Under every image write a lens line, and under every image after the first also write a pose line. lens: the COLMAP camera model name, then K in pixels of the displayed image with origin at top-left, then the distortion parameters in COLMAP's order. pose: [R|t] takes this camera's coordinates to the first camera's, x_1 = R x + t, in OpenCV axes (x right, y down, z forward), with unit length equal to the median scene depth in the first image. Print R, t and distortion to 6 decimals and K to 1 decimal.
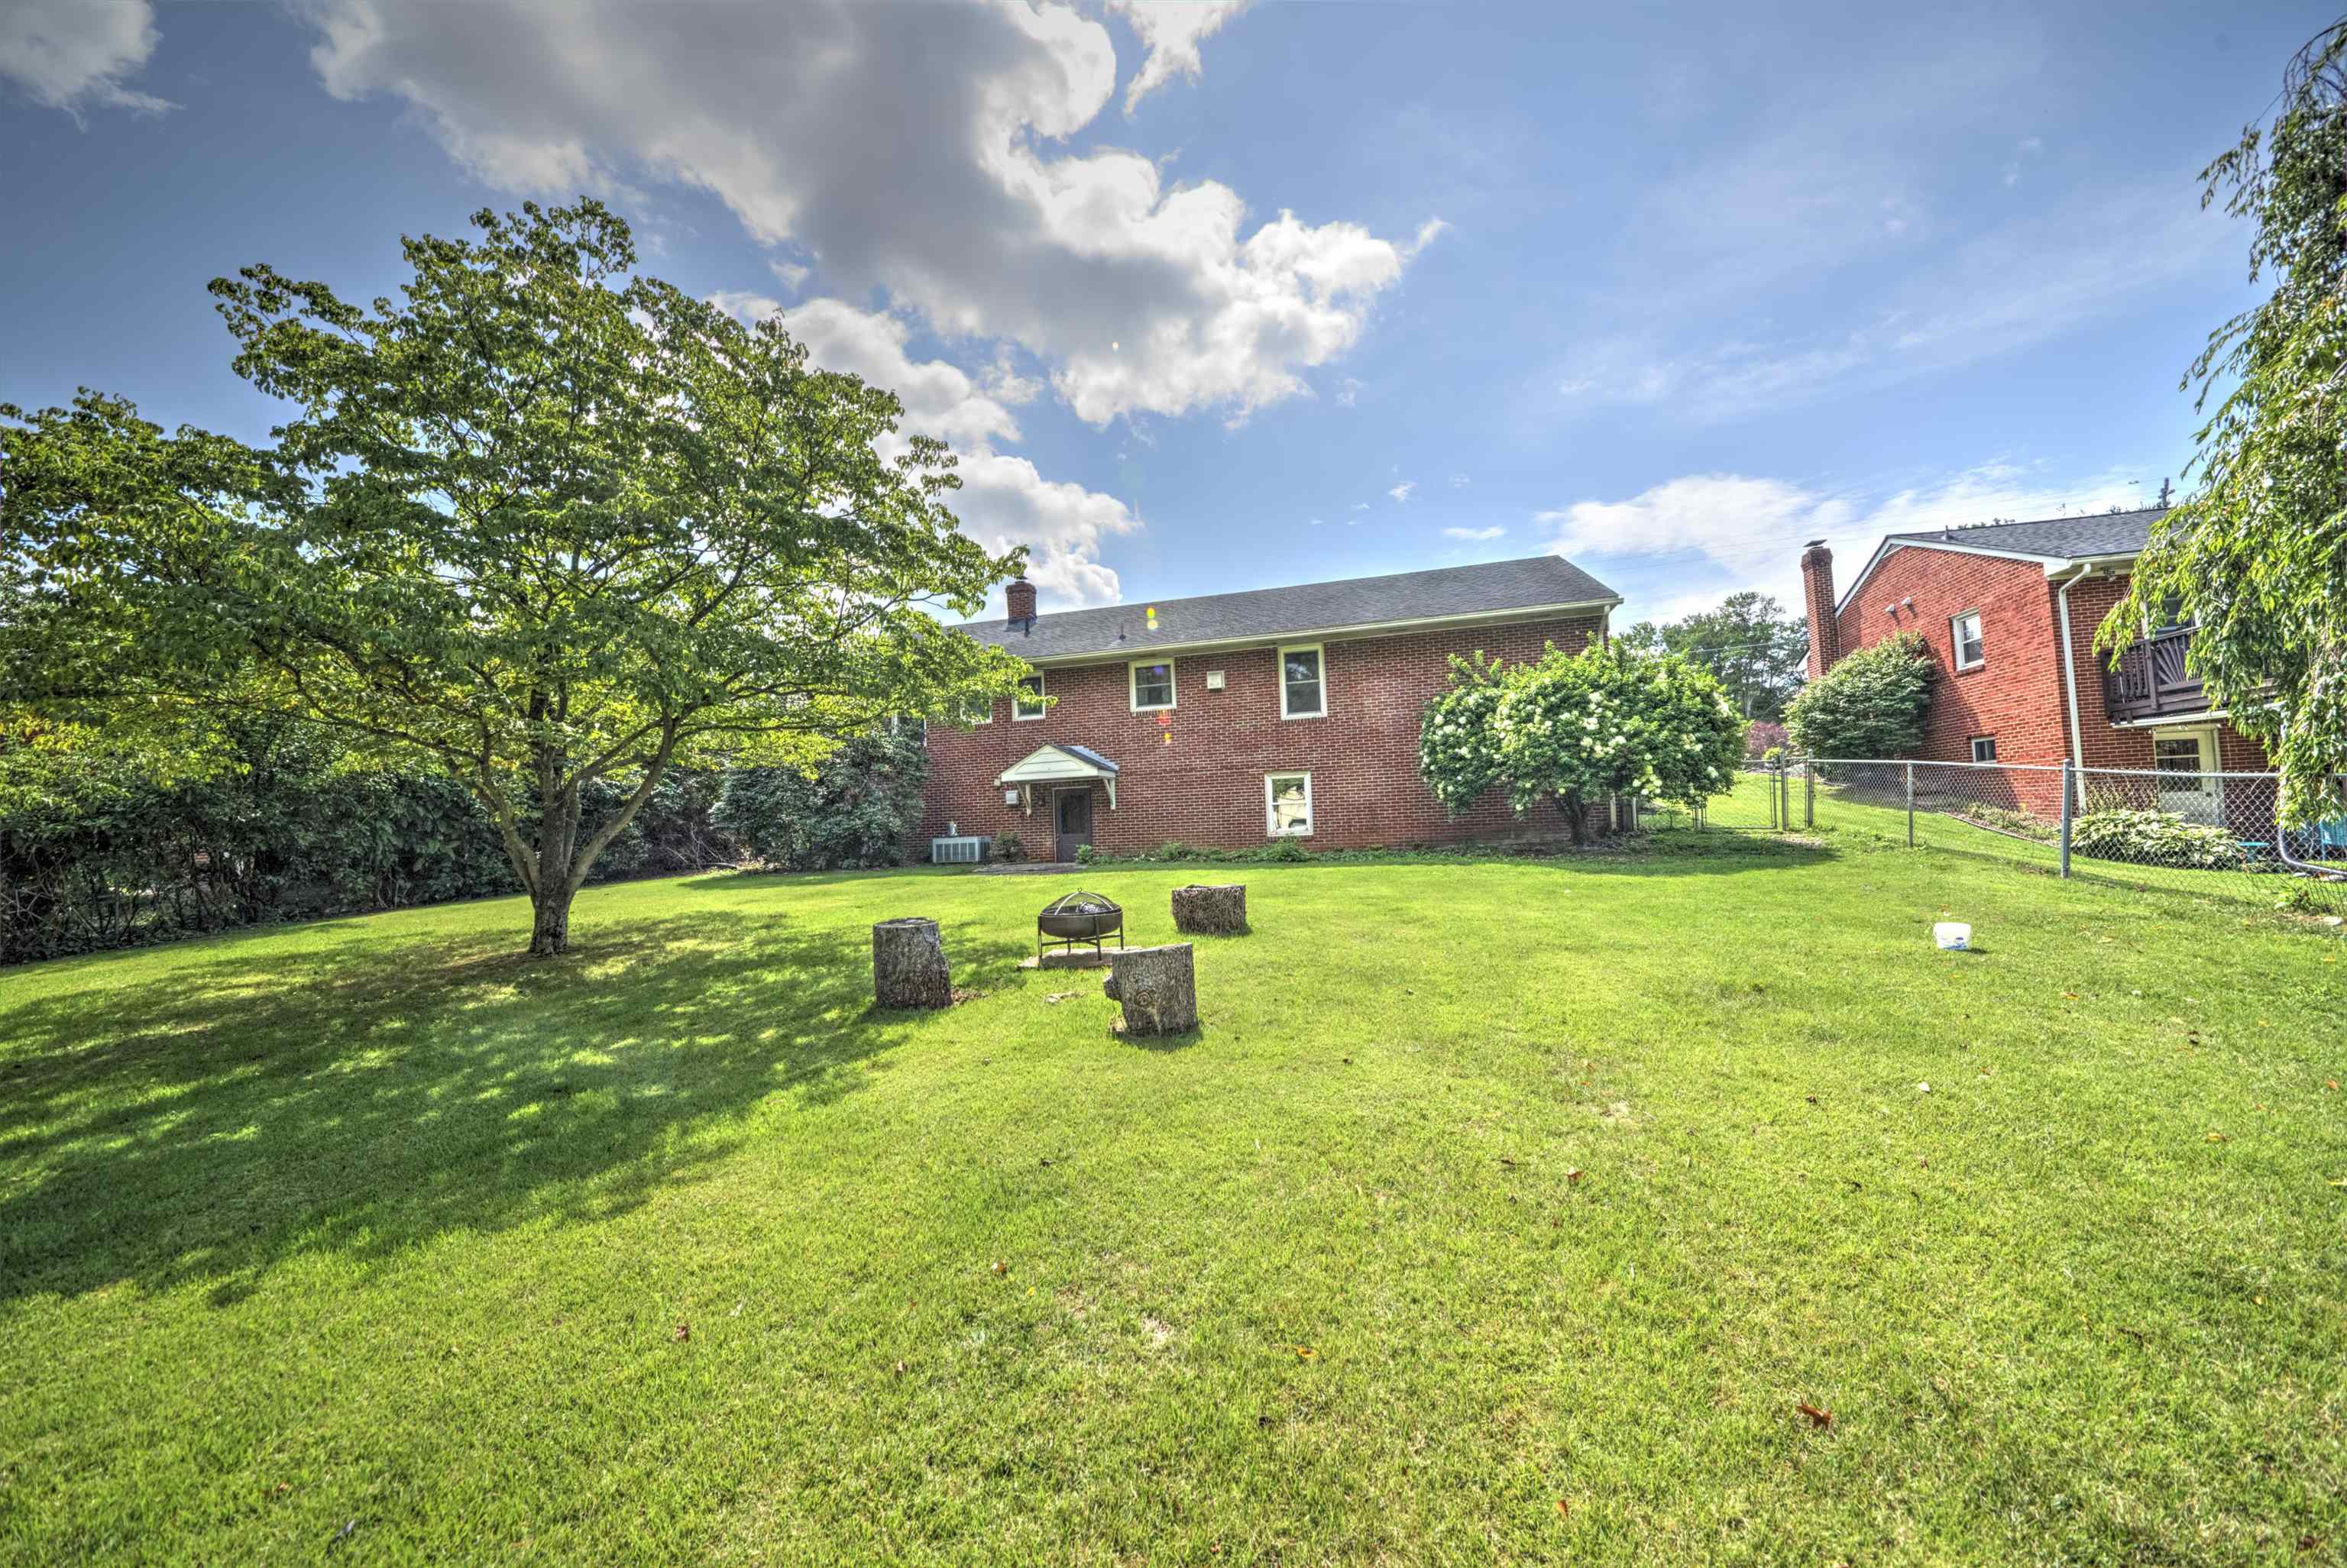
lens RADIAL K [[807.6, 0, 1178.5], [0, 807.6, 785.7], [0, 0, 1]] dist [-0.002328, -0.000346]
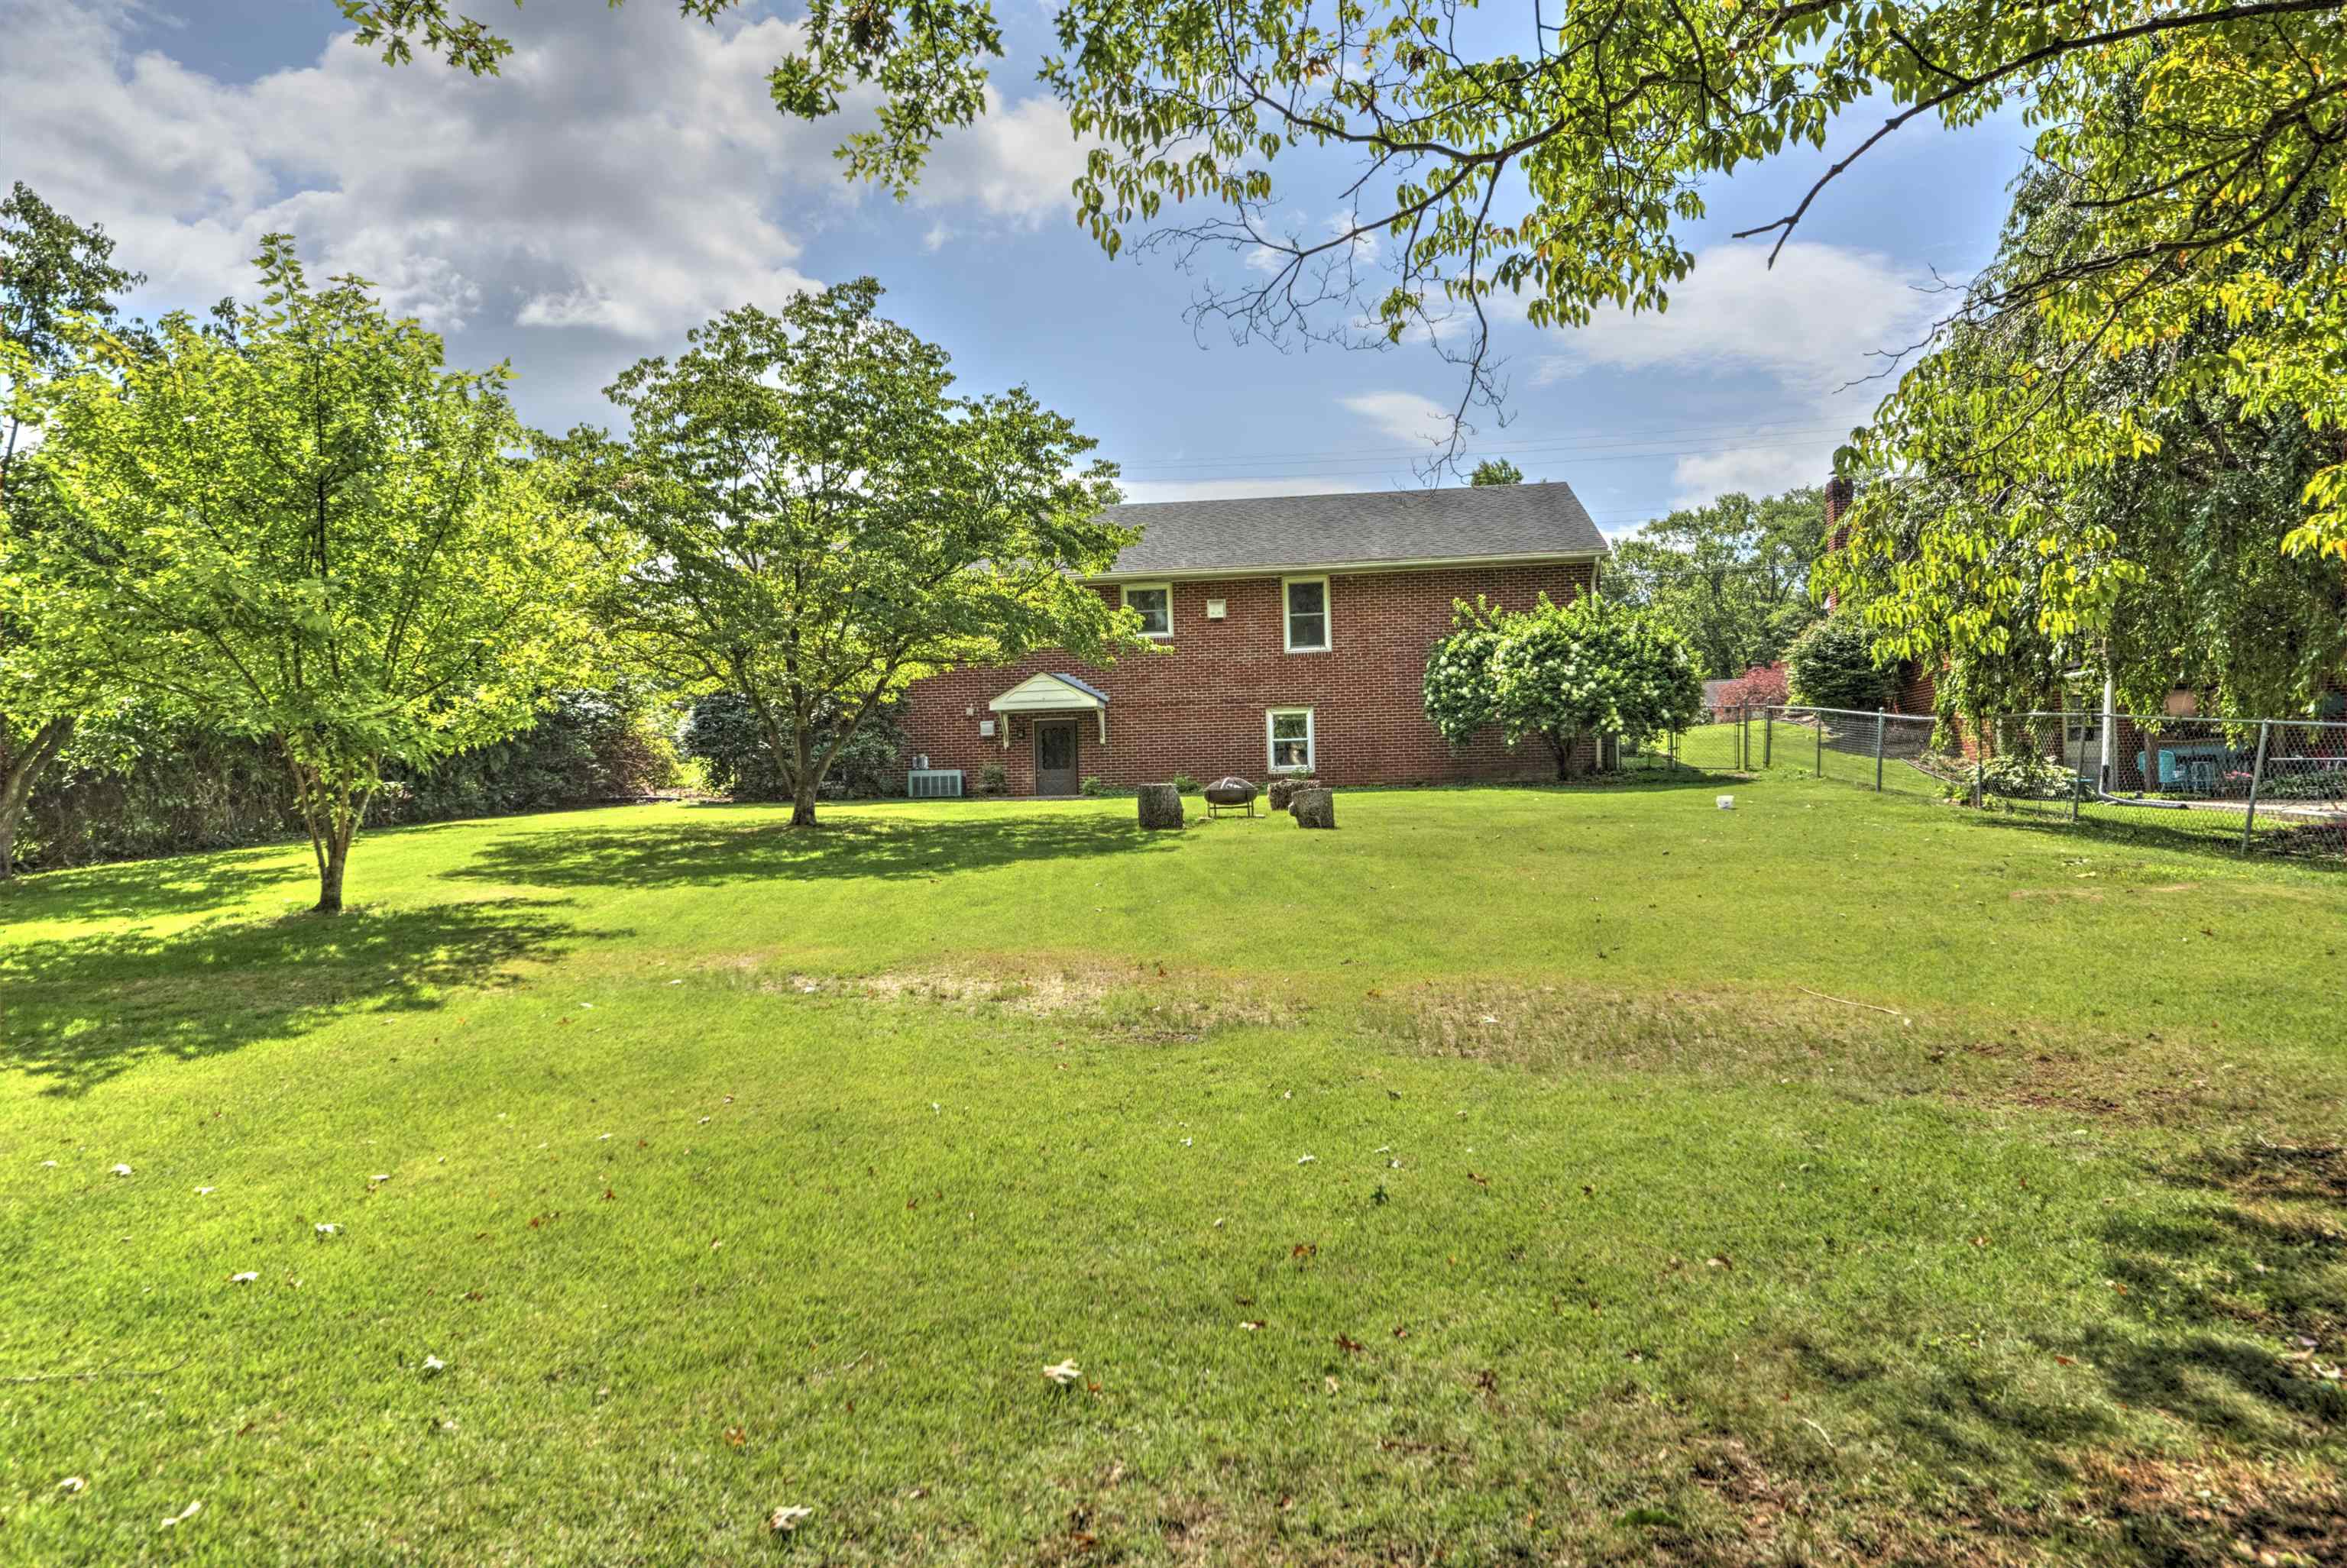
lens RADIAL K [[1605.4, 0, 1172.2], [0, 1605.4, 788.0], [0, 0, 1]] dist [0.041114, 0.001140]
pose [[0.986616, 0.015508, 0.162321, -0.396023], [-0.020360, 0.999393, 0.028274, 0.035824], [-0.161784, -0.031200, 0.986333, -1.107421]]
